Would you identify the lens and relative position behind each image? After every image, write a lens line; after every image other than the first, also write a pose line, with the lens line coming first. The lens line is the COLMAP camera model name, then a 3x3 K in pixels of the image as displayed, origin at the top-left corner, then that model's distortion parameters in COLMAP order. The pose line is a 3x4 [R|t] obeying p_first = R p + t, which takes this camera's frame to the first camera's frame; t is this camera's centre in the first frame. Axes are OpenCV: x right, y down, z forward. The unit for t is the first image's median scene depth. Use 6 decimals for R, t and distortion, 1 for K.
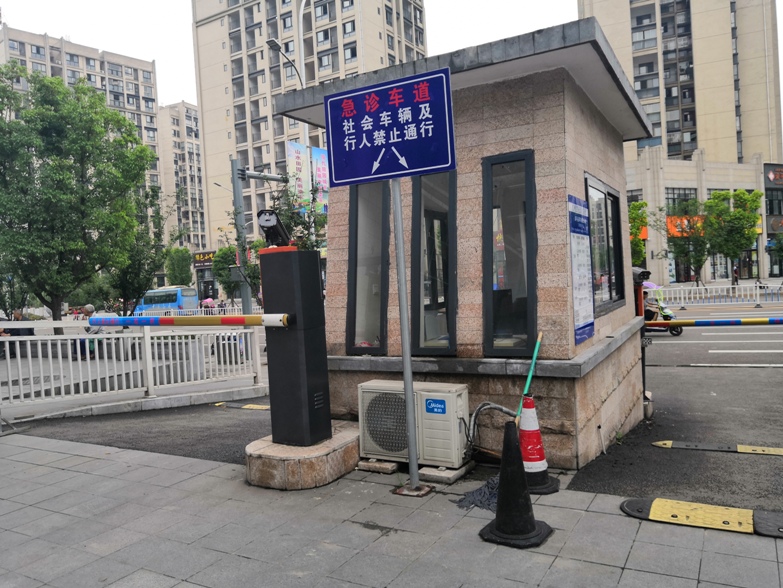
lens RADIAL K [[607.7, 0, 393.0], [0, 607.7, 298.8], [0, 0, 1]] dist [0.010931, 0.000591]
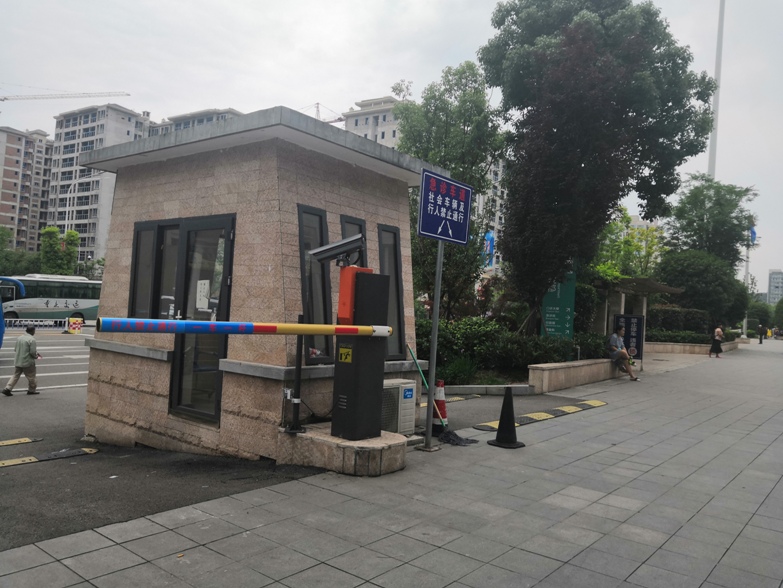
lens RADIAL K [[607.7, 0, 393.2], [0, 607.7, 295.1], [0, 0, 1]] dist [0.010931, 0.000591]
pose [[0.153014, 0.088378, 0.984264, -1.516948], [-0.033505, 0.995884, -0.084213, 0.071496], [-0.987656, -0.020092, 0.155345, 0.888677]]
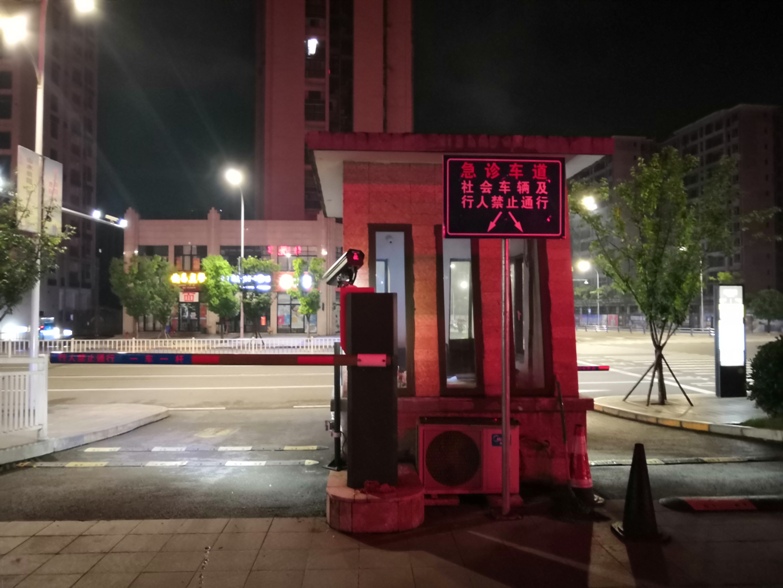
lens RADIAL K [[607.7, 0, 388.3], [0, 607.7, 292.7], [0, 0, 1]] dist [0.010931, 0.000591]
pose [[0.850301, 0.076728, 0.520674, -0.782680], [-0.032827, 0.995121, -0.093036, 0.018001], [-0.525272, 0.062016, 0.848671, 0.148557]]
